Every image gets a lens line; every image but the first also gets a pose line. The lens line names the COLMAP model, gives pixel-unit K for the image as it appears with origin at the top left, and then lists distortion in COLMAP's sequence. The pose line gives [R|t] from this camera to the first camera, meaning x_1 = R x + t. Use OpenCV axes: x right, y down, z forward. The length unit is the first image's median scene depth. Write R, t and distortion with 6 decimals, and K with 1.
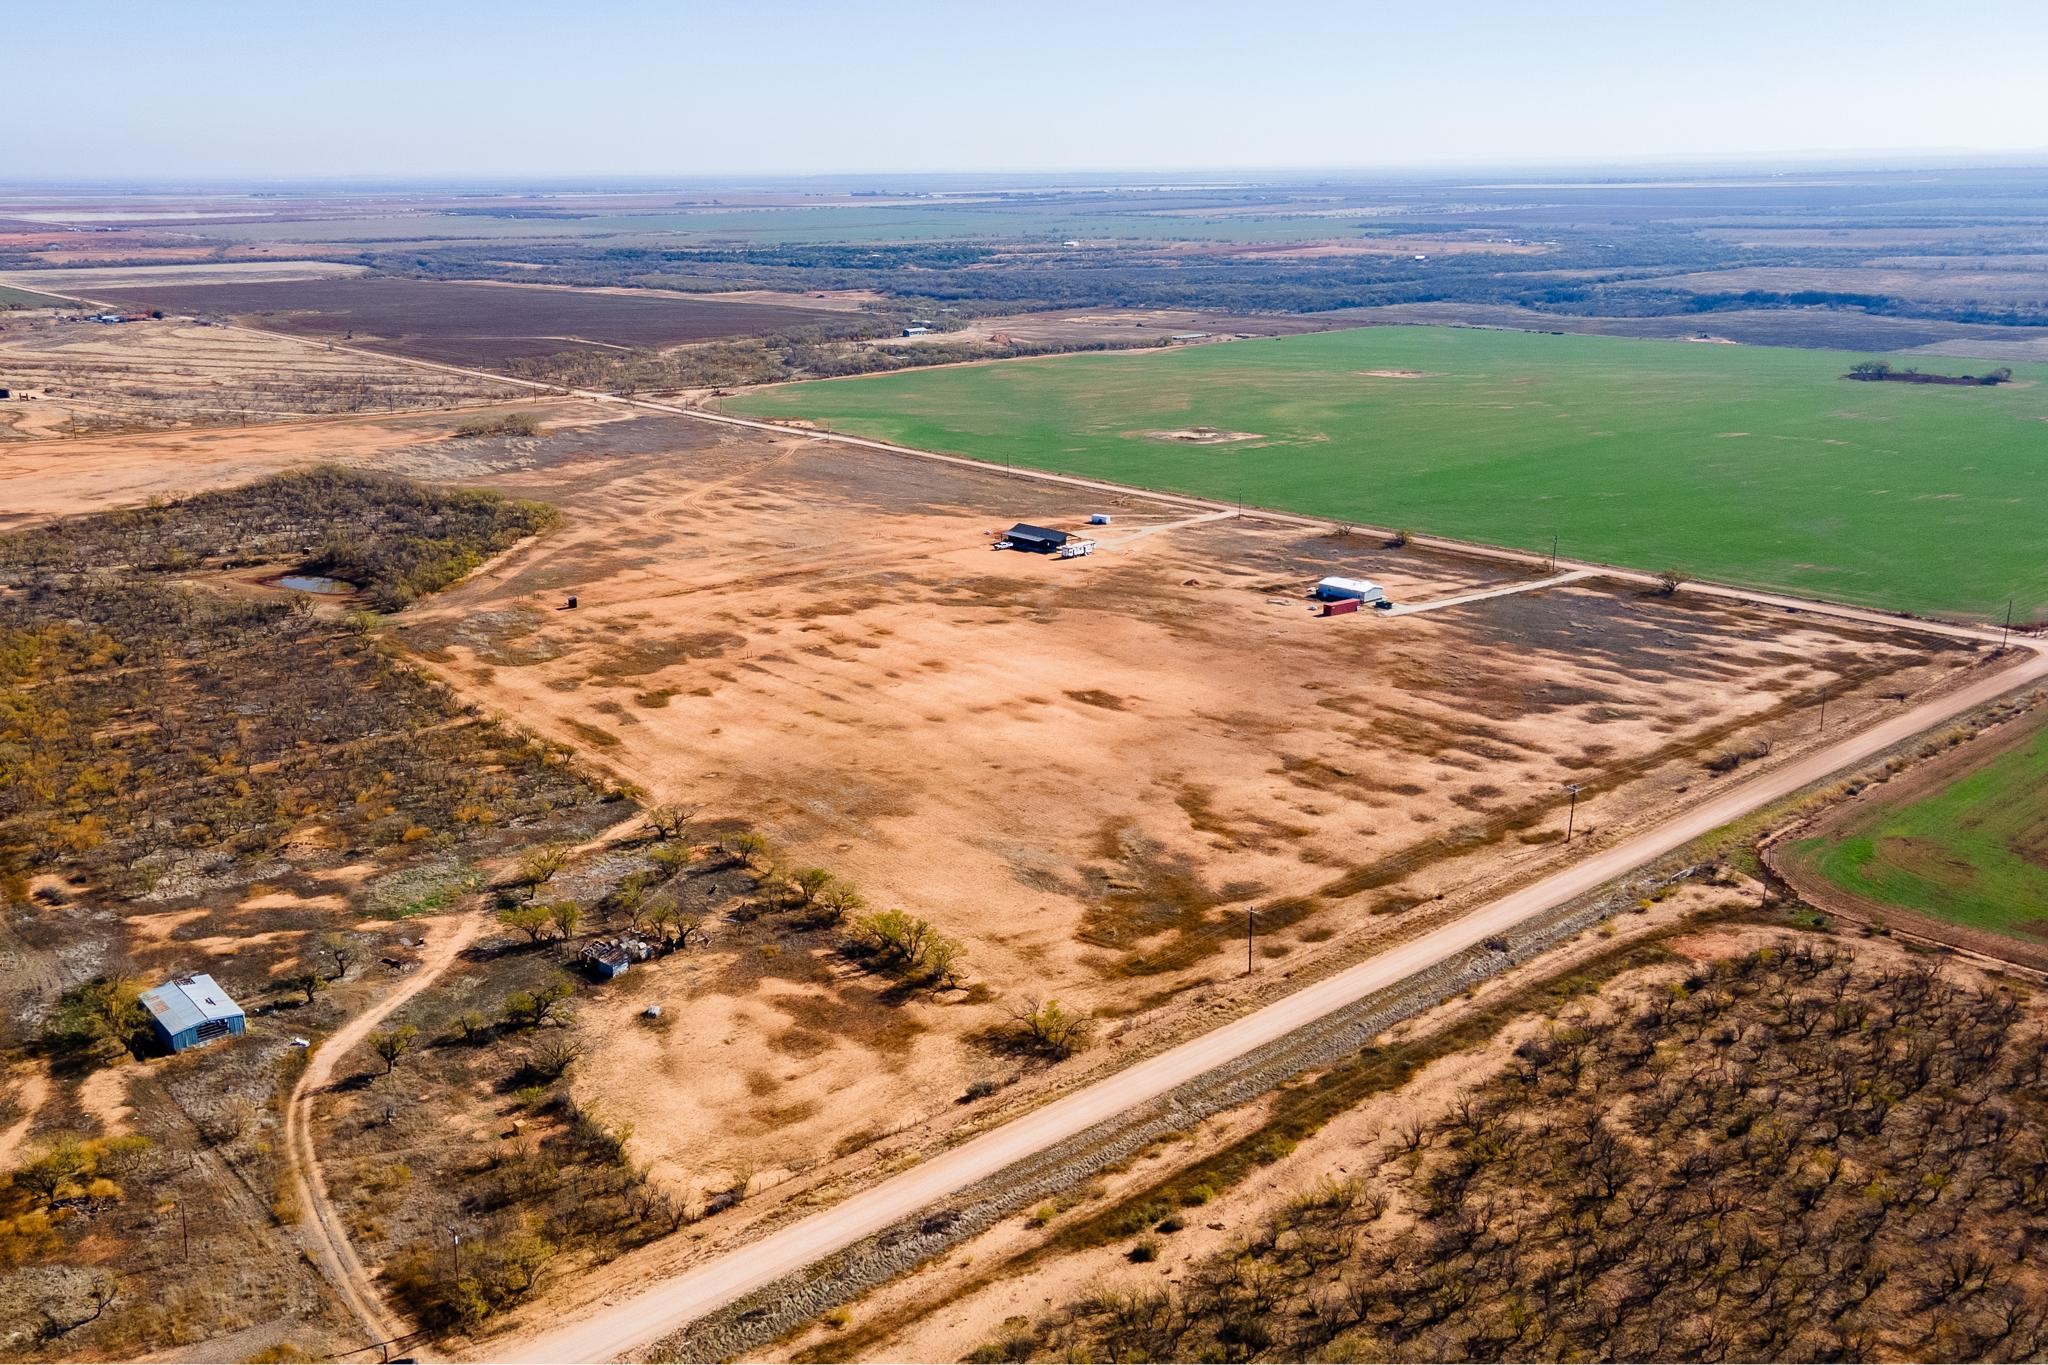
lens RADIAL K [[1762.7, 0, 871.3], [0, 1762.7, 672.8], [0, 0, 1]] dist [0.030341, 0.009953]
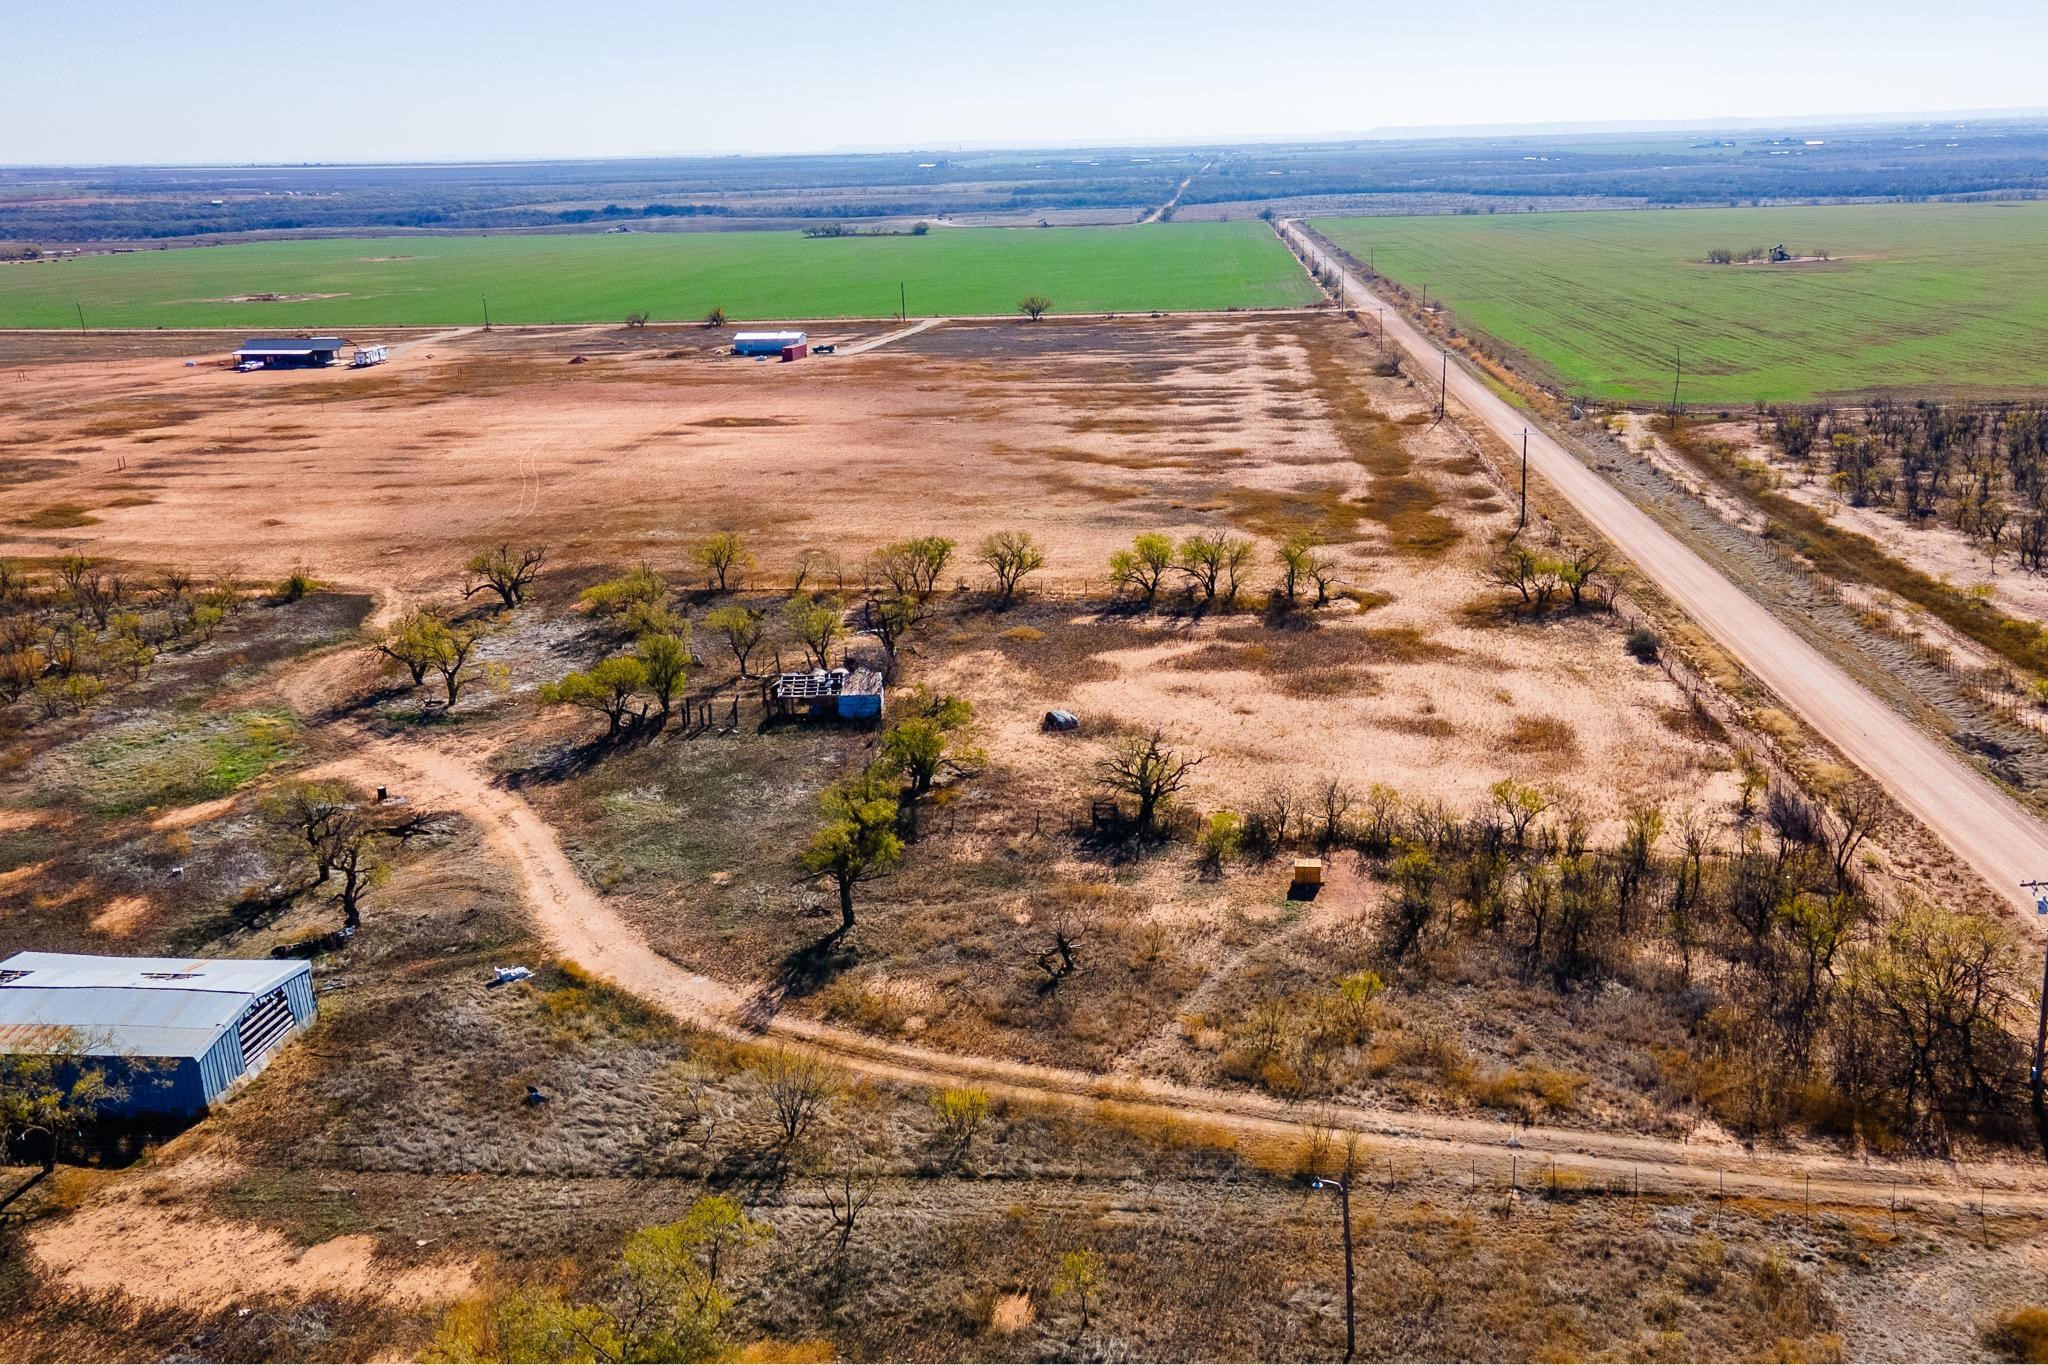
lens RADIAL K [[1760.9, 0, 1067.7], [0, 1760.9, 685.1], [0, 0, 1]] dist [0.013547, 0.051423]
pose [[0.700027, -0.214737, 0.681065, -0.439465], [0.212465, 0.973157, 0.088452, 0.125546], [-0.681778, 0.082784, 0.726861, 0.569784]]
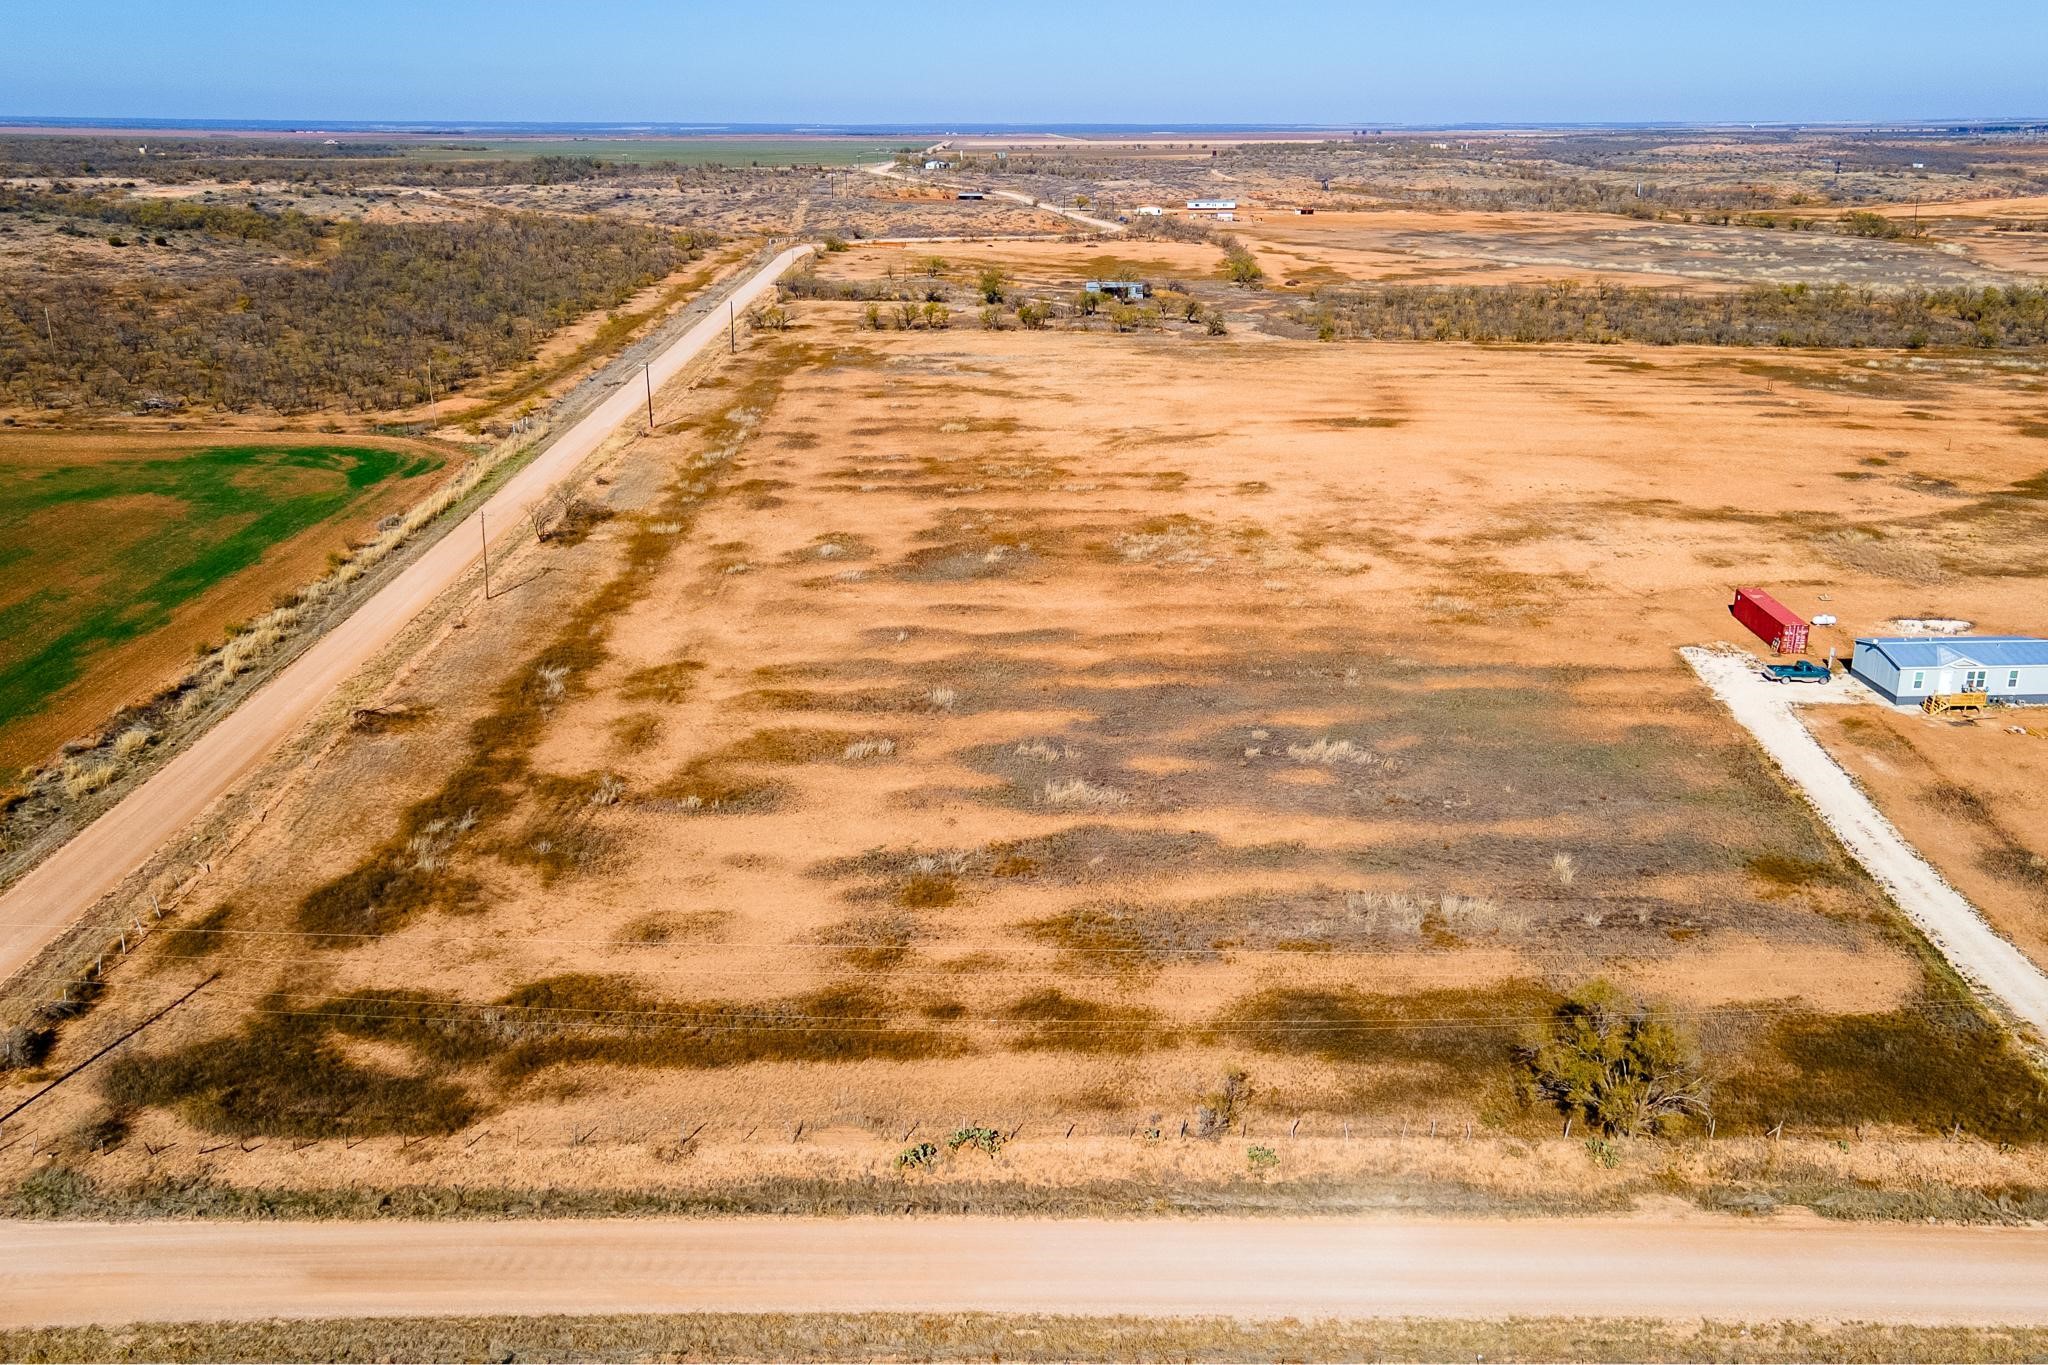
lens RADIAL K [[1755.8, 0, 1063.6], [0, 1755.8, 688.0], [0, 0, 1]] dist [0.025020, 0.034380]
pose [[-0.605312, 0.254198, -0.754308, 1.138614], [-0.213637, 0.860987, 0.461586, -0.292018], [0.766783, 0.440551, -0.466860, 1.907042]]
